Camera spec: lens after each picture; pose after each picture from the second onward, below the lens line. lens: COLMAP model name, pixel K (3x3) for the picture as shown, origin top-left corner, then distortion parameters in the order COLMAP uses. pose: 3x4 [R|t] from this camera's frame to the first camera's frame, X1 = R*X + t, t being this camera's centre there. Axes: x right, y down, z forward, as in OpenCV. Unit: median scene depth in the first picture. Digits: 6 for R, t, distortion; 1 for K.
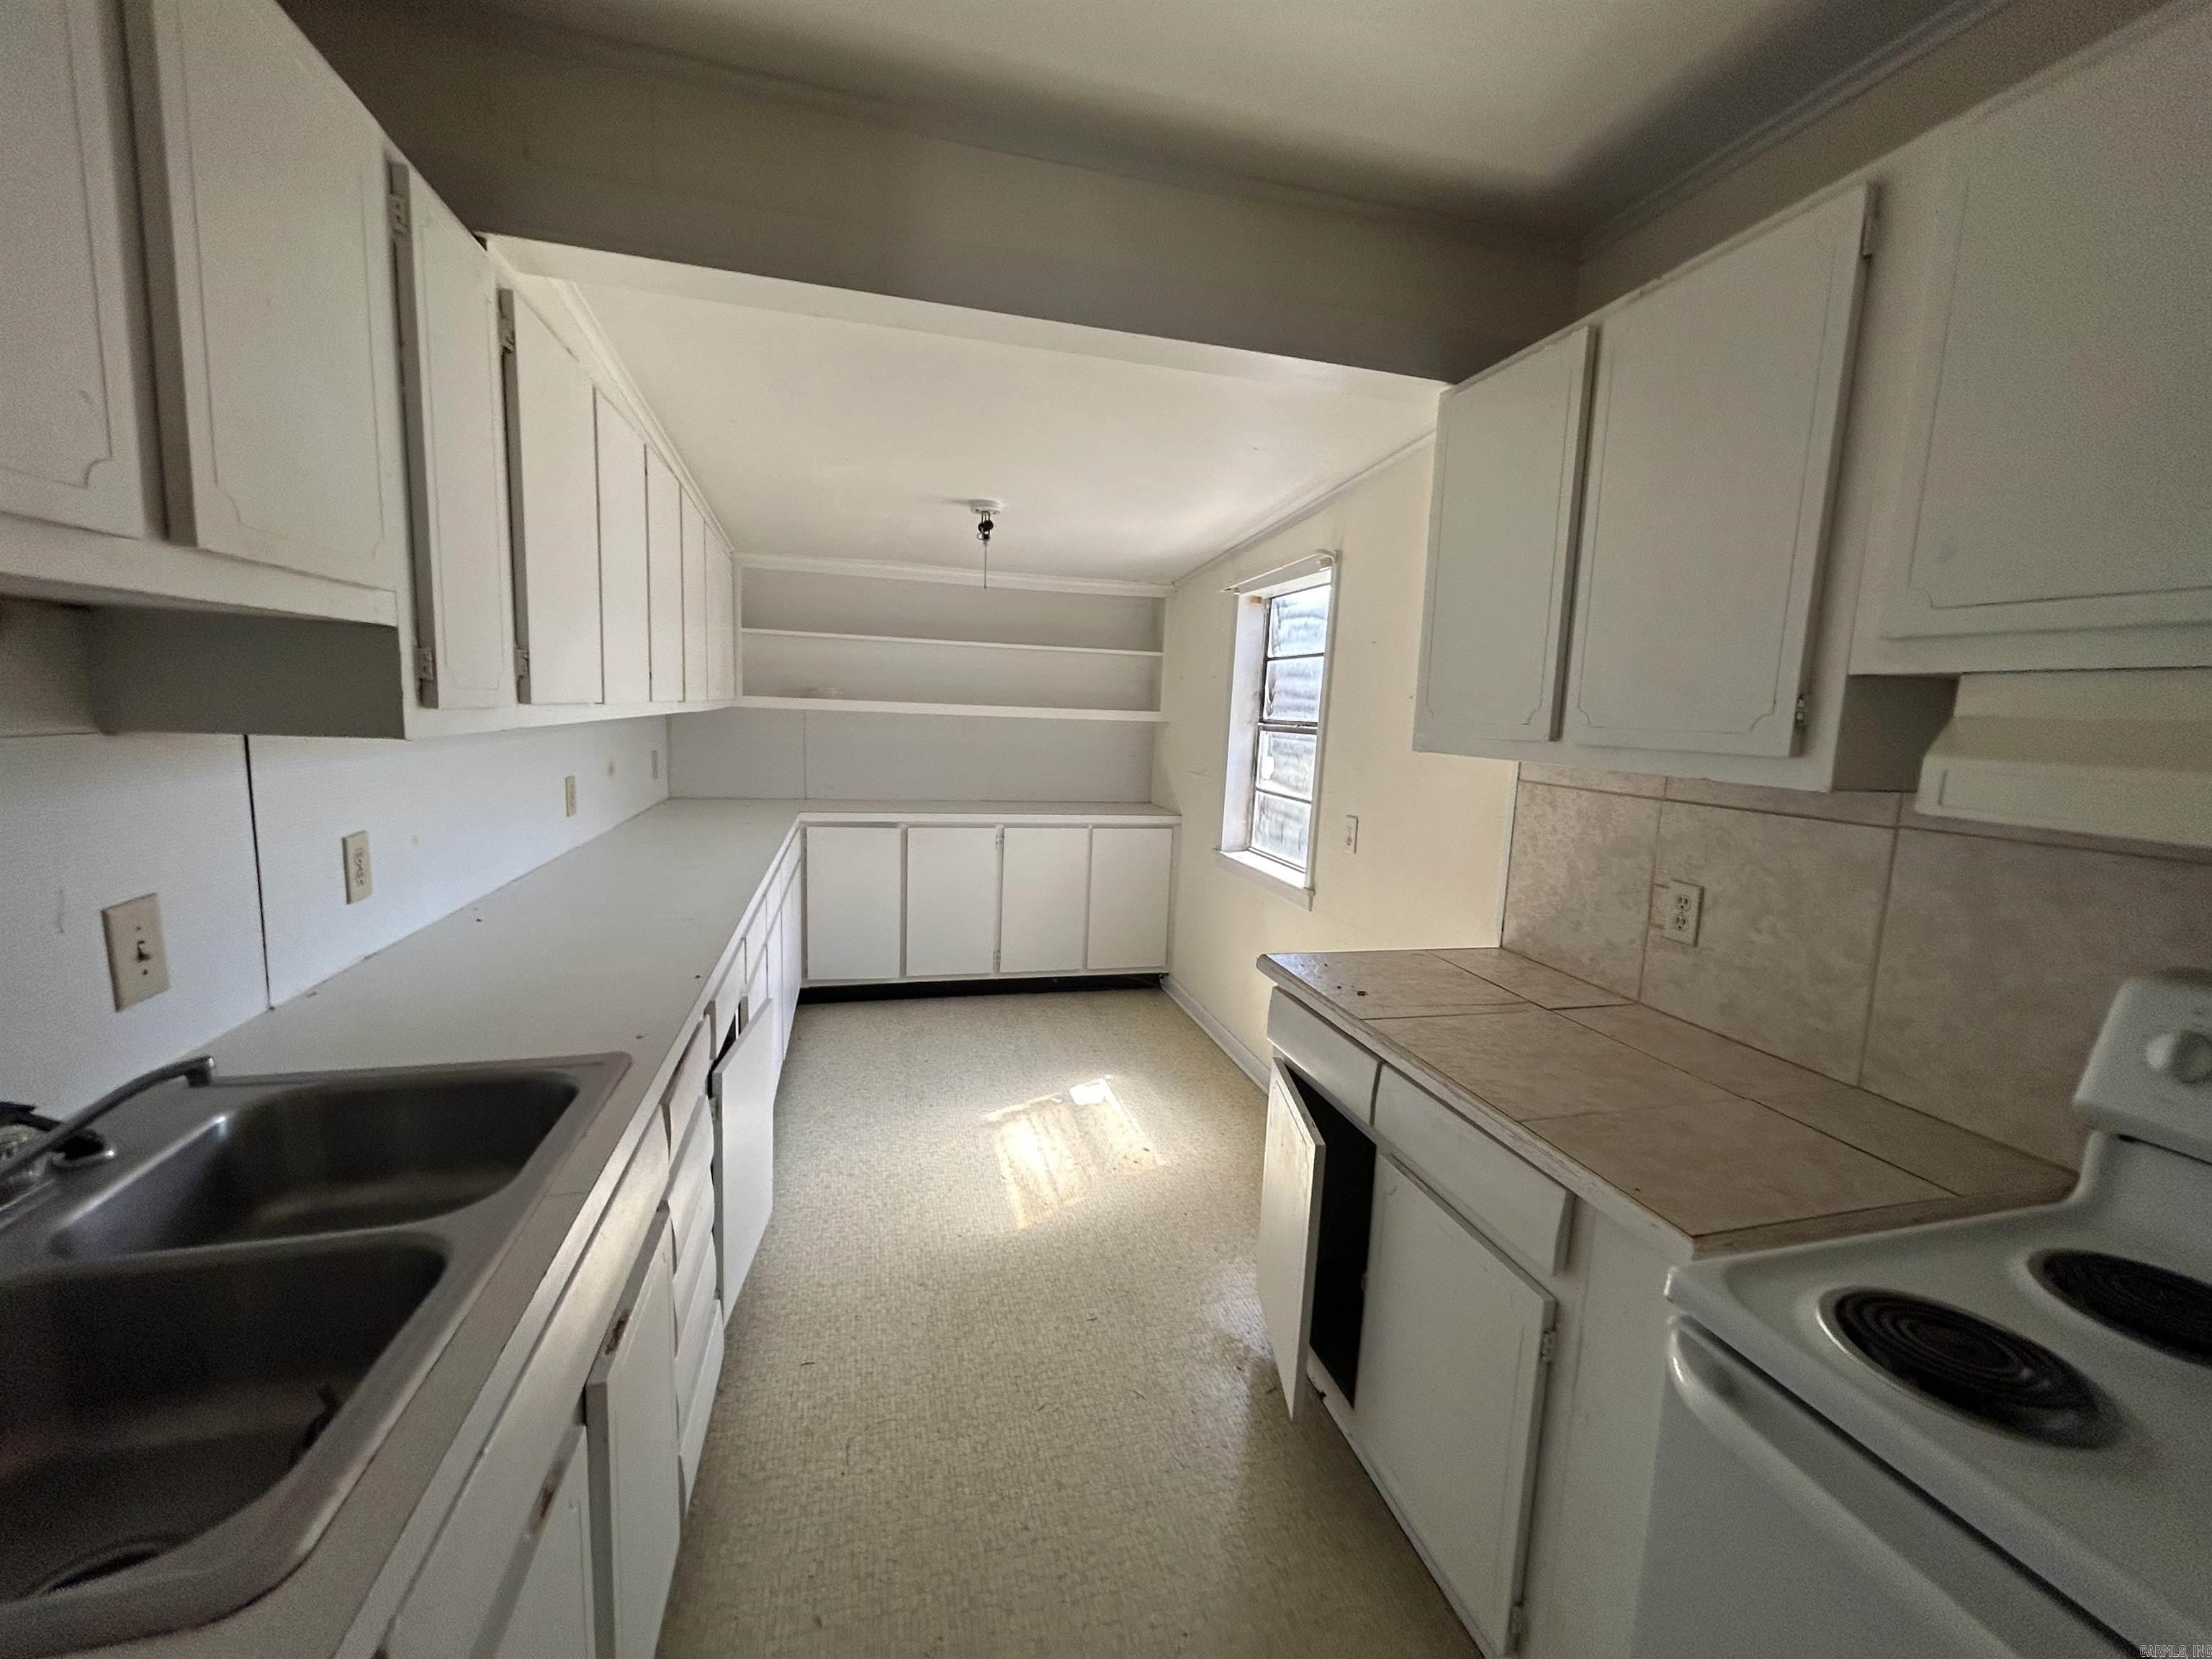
lens RADIAL K [[895.2, 0, 1104.5], [0, 895.2, 822.4], [0, 0, 1]] dist [-0.000710, 0.000778]
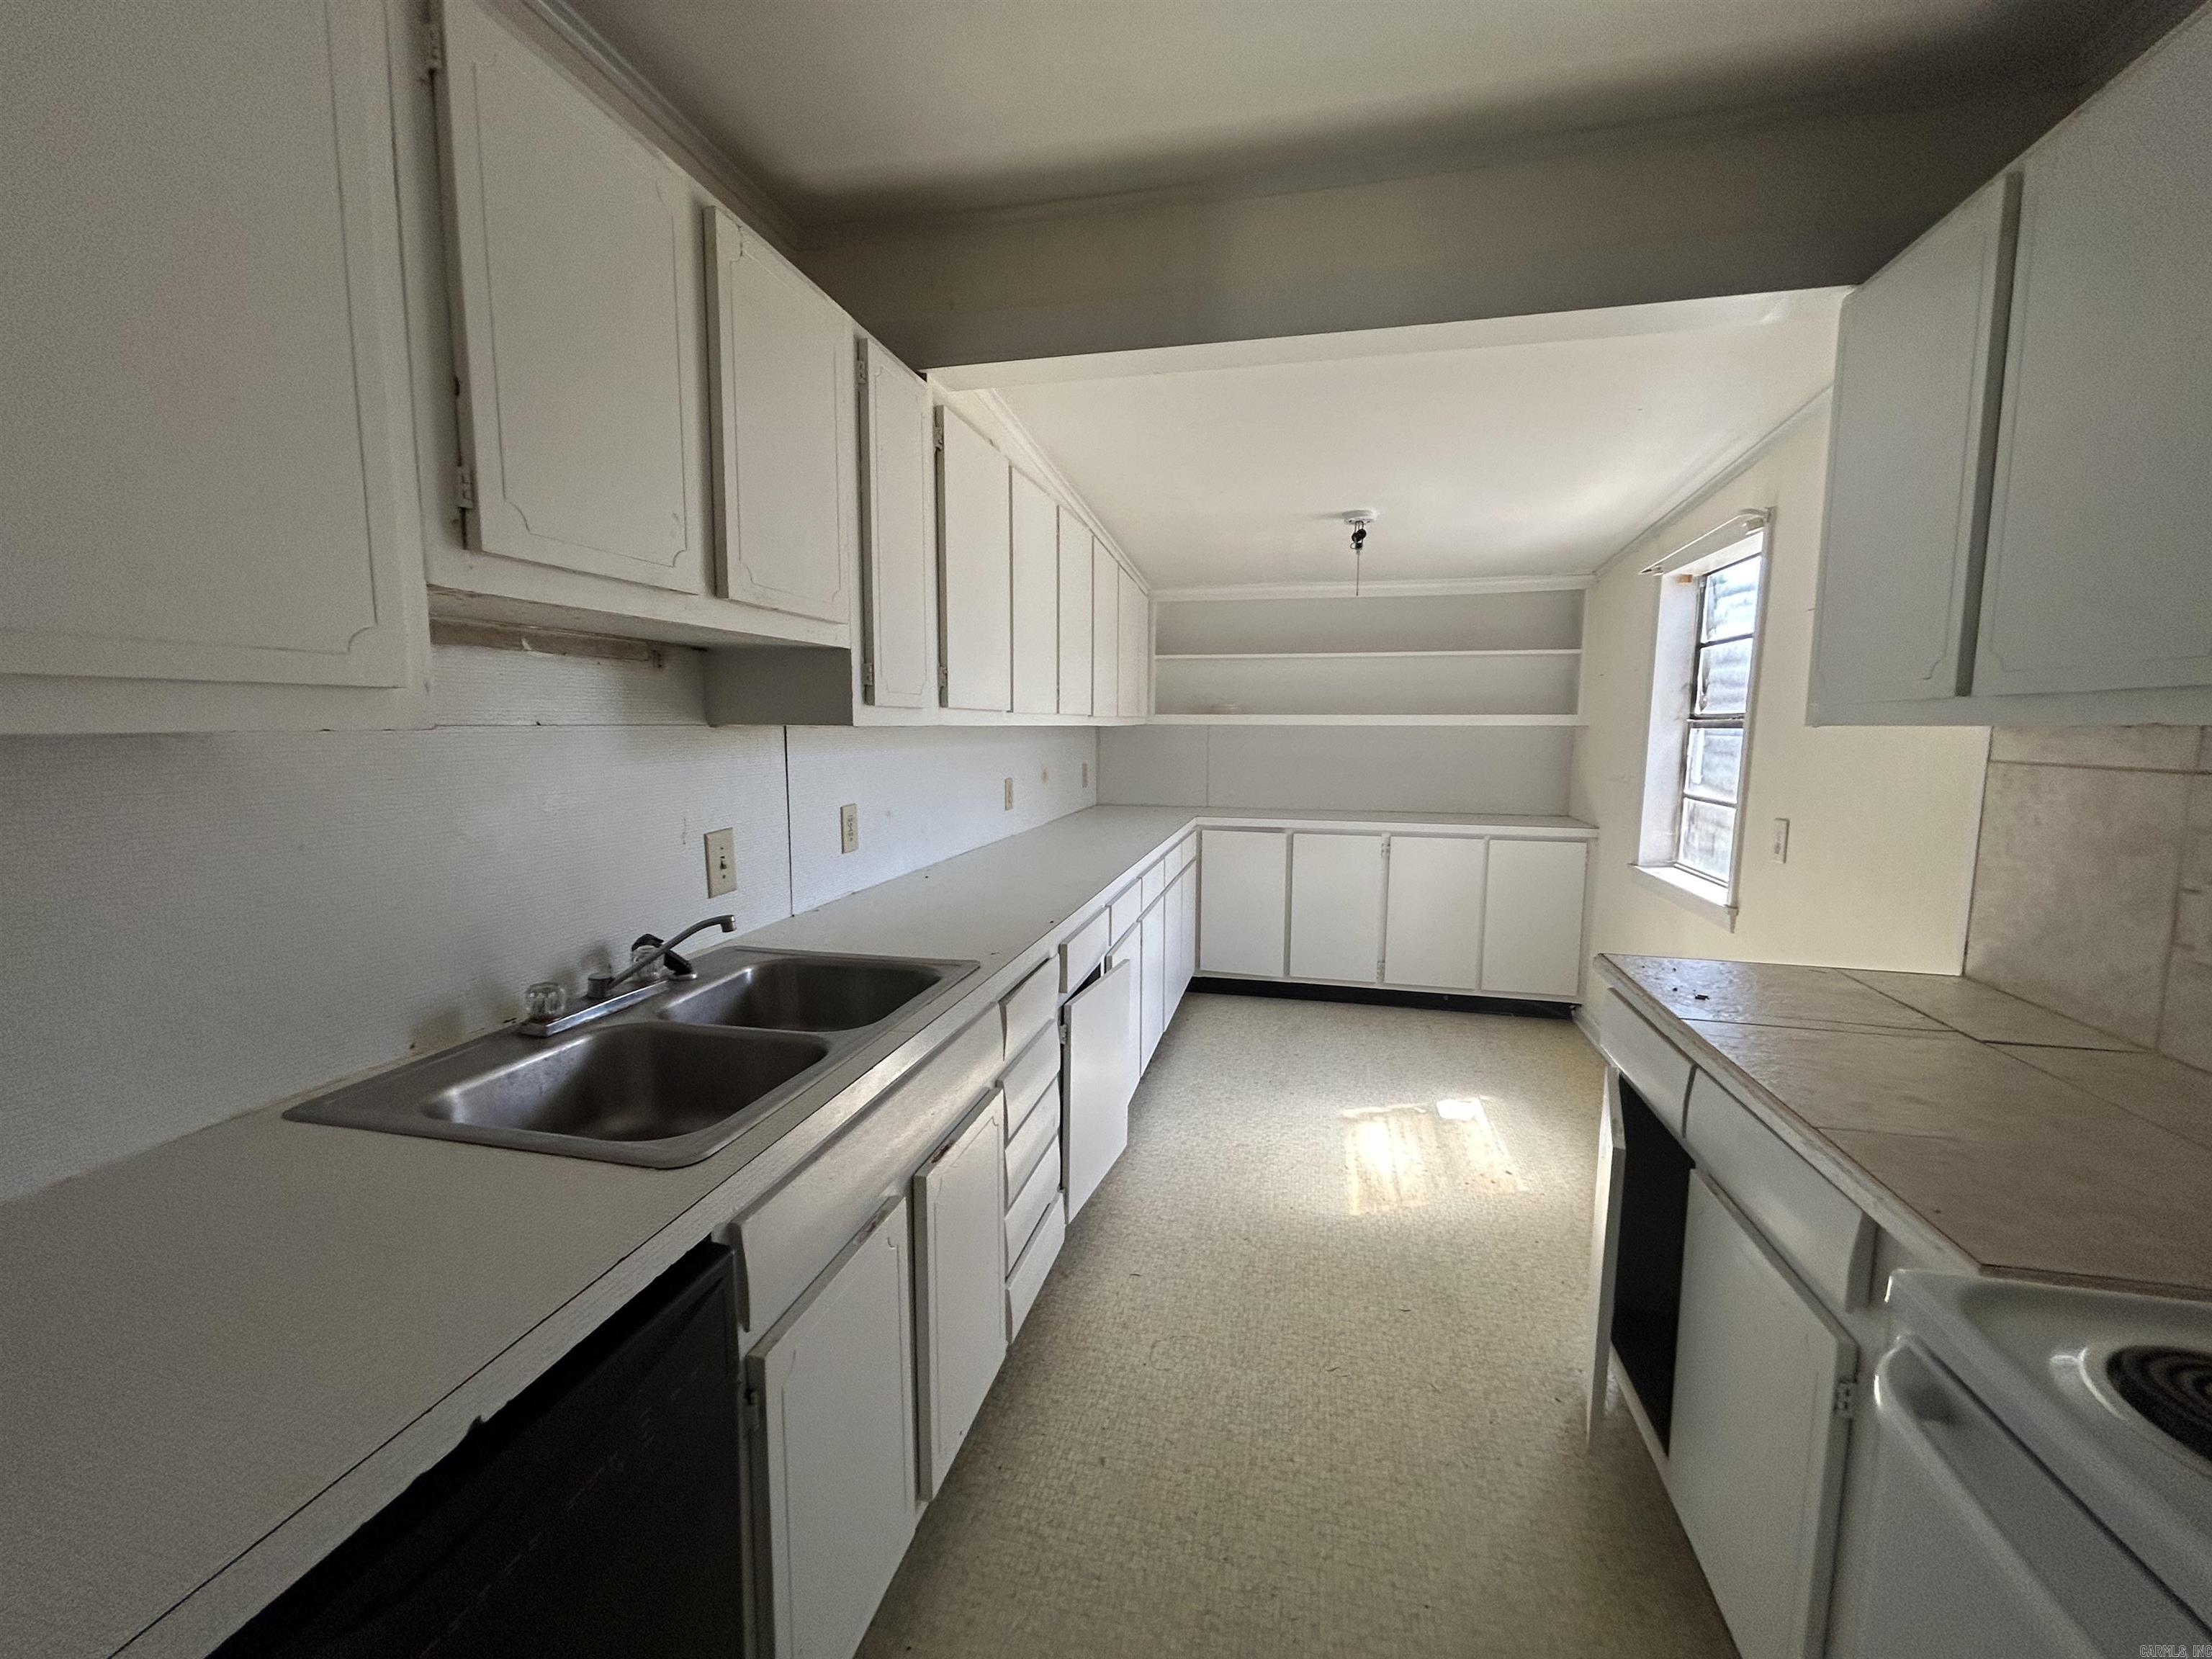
lens RADIAL K [[895.2, 0, 1106.3], [0, 895.2, 822.1], [0, 0, 1]] dist [-0.000710, 0.000778]
pose [[0.881877, 0.015749, -0.471216, 0.183690], [-0.030967, 0.999219, -0.024559, 0.058746], [0.470461, 0.036250, 0.881676, -0.058279]]
